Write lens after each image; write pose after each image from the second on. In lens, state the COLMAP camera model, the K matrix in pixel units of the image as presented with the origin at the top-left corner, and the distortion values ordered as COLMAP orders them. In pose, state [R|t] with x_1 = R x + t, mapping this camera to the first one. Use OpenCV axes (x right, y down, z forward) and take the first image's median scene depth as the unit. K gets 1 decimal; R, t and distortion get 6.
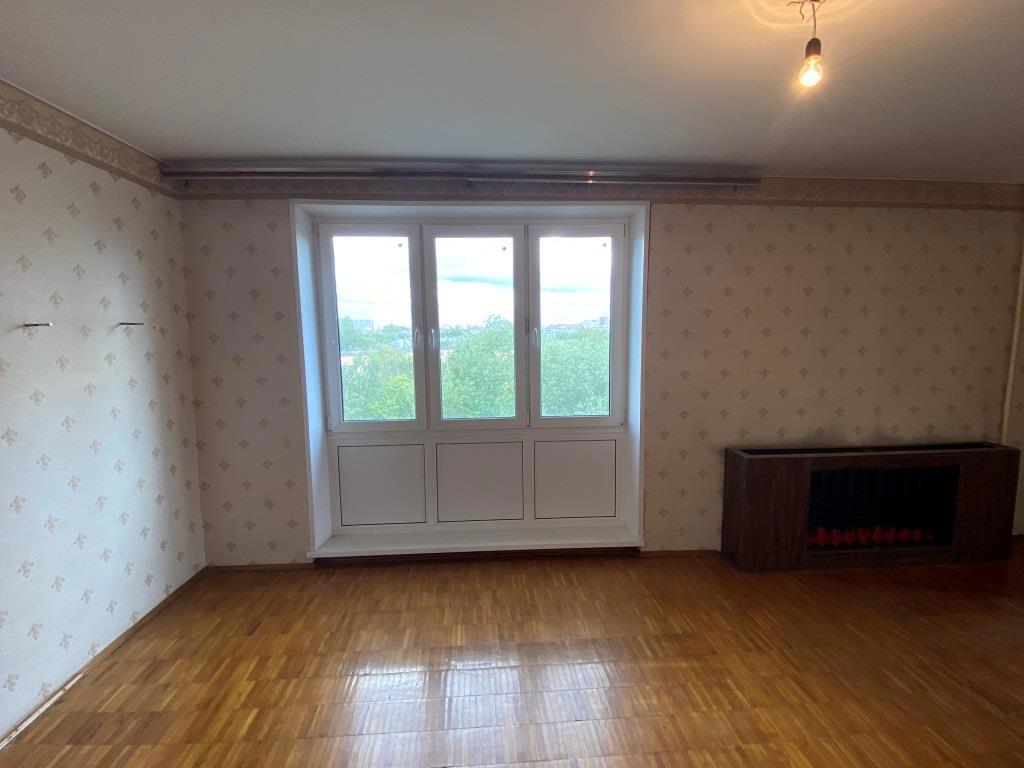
lens RADIAL K [[471.3, 0, 514.7], [0, 471.3, 382.8], [0, 0, 1]] dist [0.001534, -0.002334]
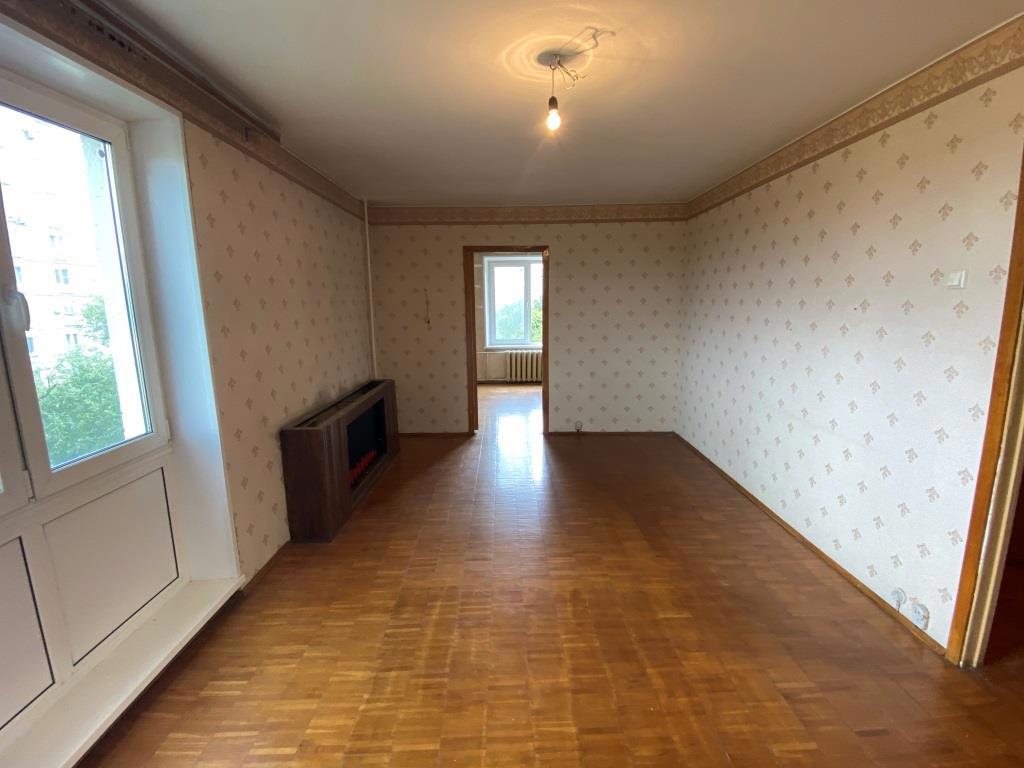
lens RADIAL K [[471.3, 0, 513.9], [0, 471.3, 381.6], [0, 0, 1]] dist [0.001534, -0.002334]
pose [[0.050065, -0.166936, 0.984696, -0.440105], [0.124380, 0.979299, 0.159697, -0.045631], [-0.990971, 0.114481, 0.069792, 0.504509]]
